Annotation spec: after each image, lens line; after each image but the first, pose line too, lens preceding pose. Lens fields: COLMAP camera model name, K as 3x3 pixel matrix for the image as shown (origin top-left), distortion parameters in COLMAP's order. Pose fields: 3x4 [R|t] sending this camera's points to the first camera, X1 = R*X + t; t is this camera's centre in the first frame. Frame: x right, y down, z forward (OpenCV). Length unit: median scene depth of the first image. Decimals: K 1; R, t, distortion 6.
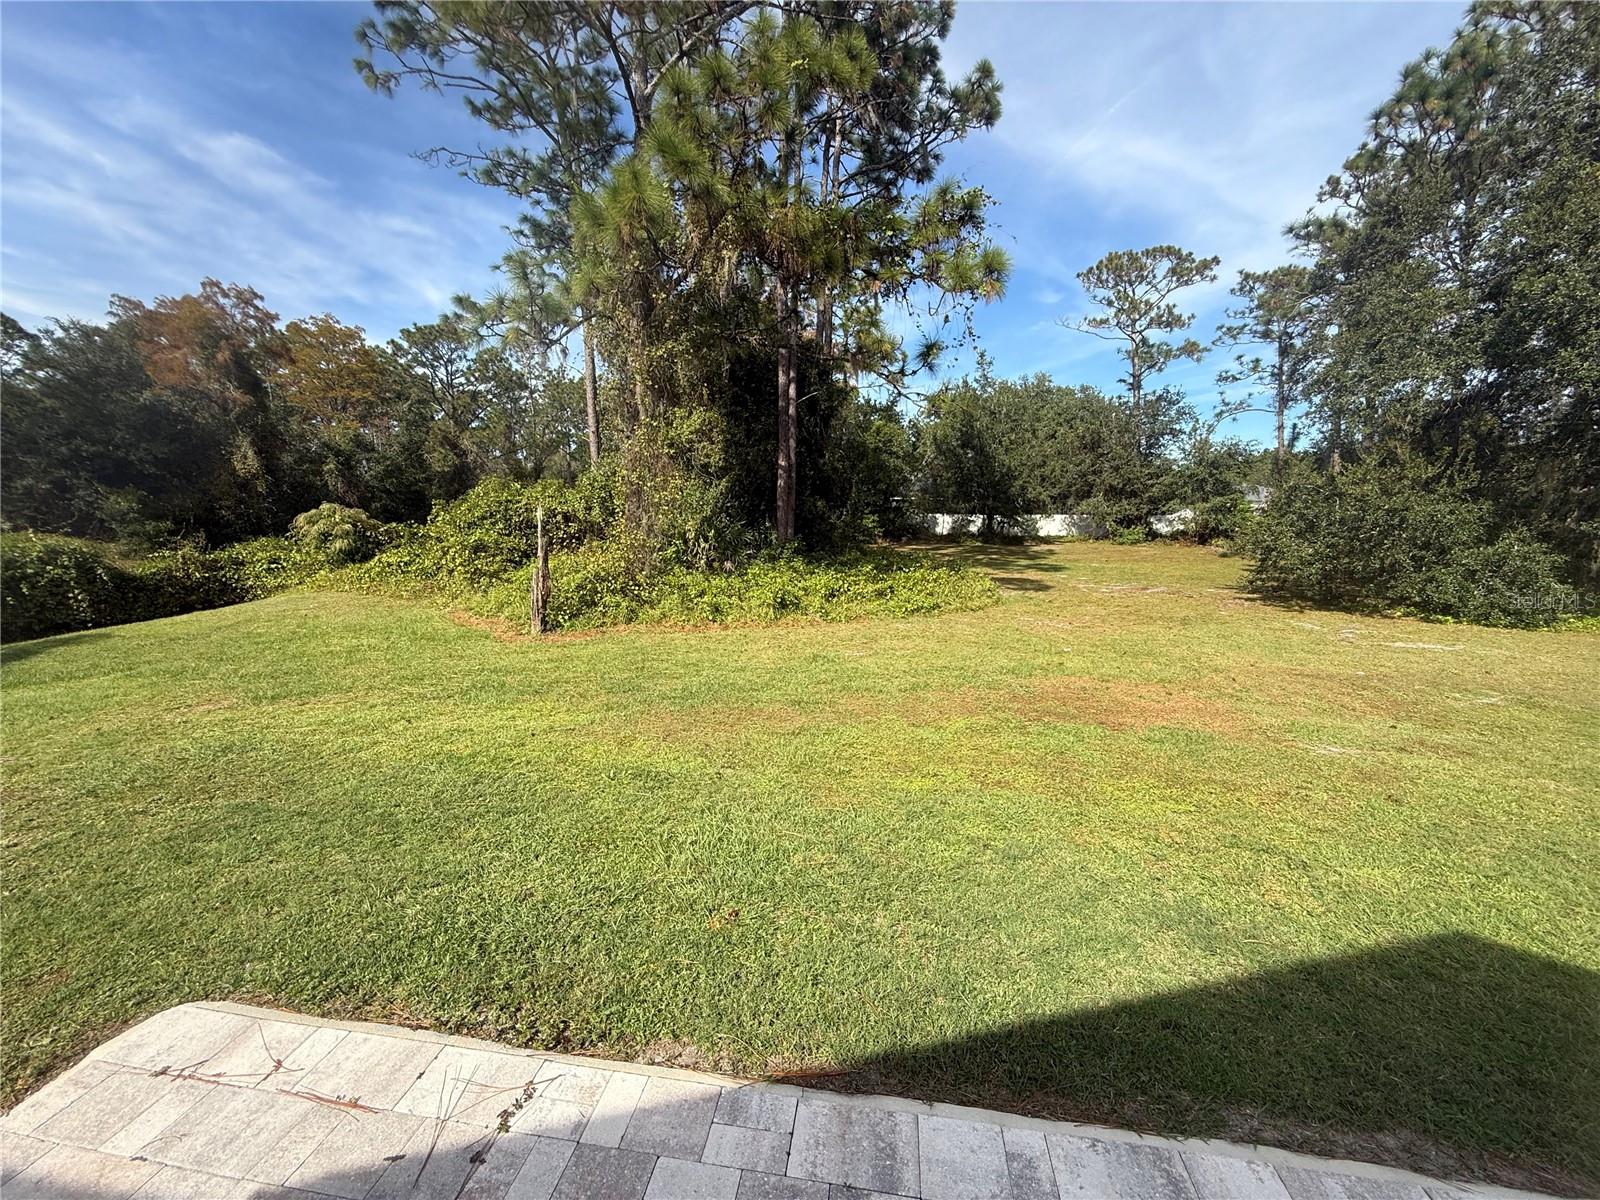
lens RADIAL K [[641.3, 0, 794.8], [0, 641.3, 596.8], [0, 0, 1]] dist [0.000349, 0.001065]
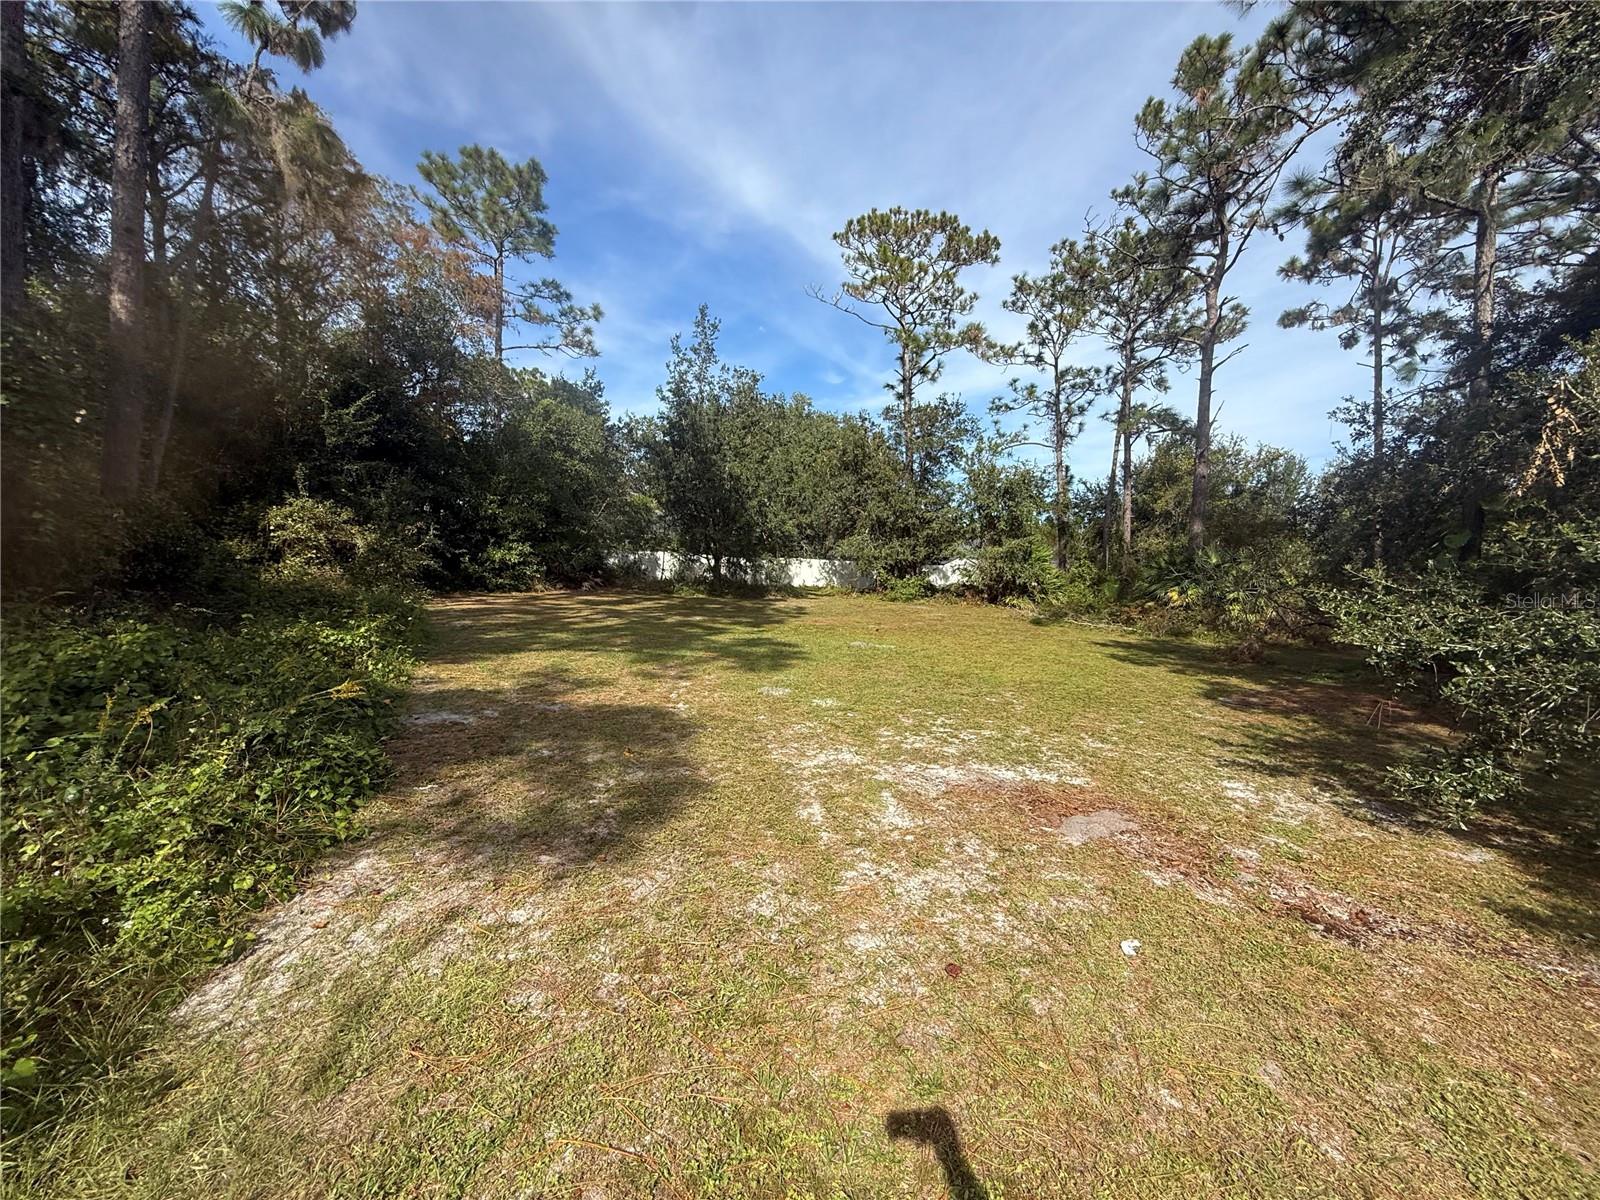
lens RADIAL K [[641.3, 0, 801.4], [0, 641.3, 599.7], [0, 0, 1]] dist [0.000349, 0.001065]
pose [[0.941400, 0.020482, 0.336669, 0.166852], [0.002888, 0.997628, -0.068769, -0.033022], [-0.337279, 0.065711, 0.939109, 0.351983]]
